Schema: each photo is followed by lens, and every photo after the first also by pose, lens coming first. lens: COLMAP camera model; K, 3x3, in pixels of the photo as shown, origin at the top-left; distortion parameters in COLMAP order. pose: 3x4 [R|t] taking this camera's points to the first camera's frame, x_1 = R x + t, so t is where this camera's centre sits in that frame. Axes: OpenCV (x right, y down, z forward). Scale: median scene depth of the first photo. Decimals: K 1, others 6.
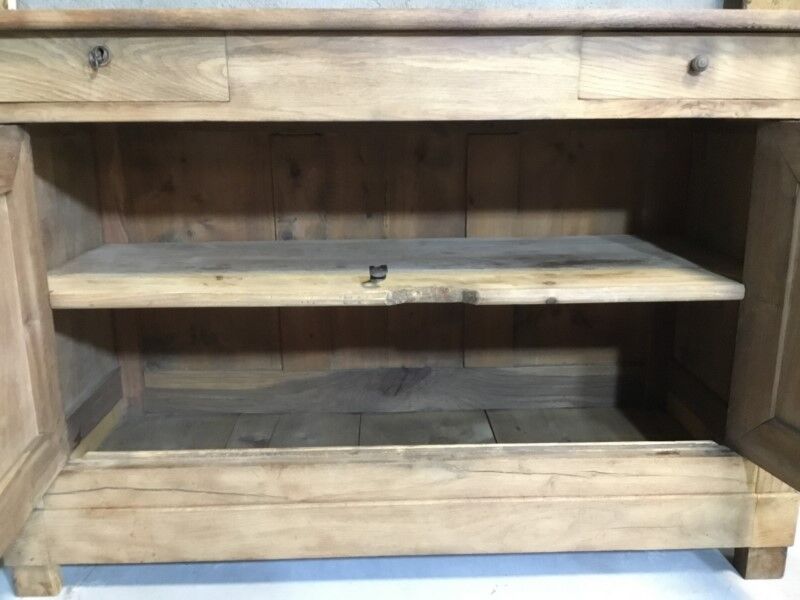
lens RADIAL K [[742.3, 0, 403.8], [0, 742.3, 304.1], [0, 0, 1]] dist [0.029042, 0.000000]
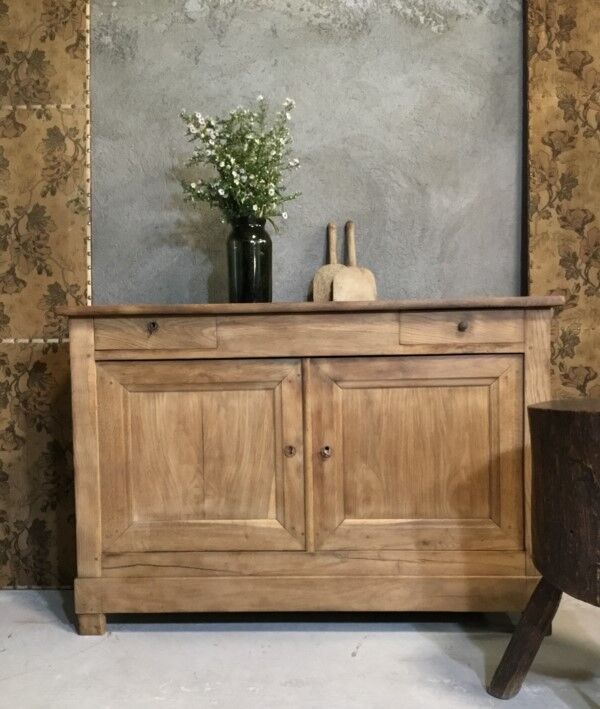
lens RADIAL K [[816.4, 0, 307.4], [0, 816.4, 400.7], [0, 0, 1]] dist [0.108634, 0.000000]
pose [[0.996846, -0.008059, -0.078947, 0.163176], [-0.007176, 0.981600, -0.190815, 0.259208], [0.079032, 0.190780, 0.978446, -1.008136]]
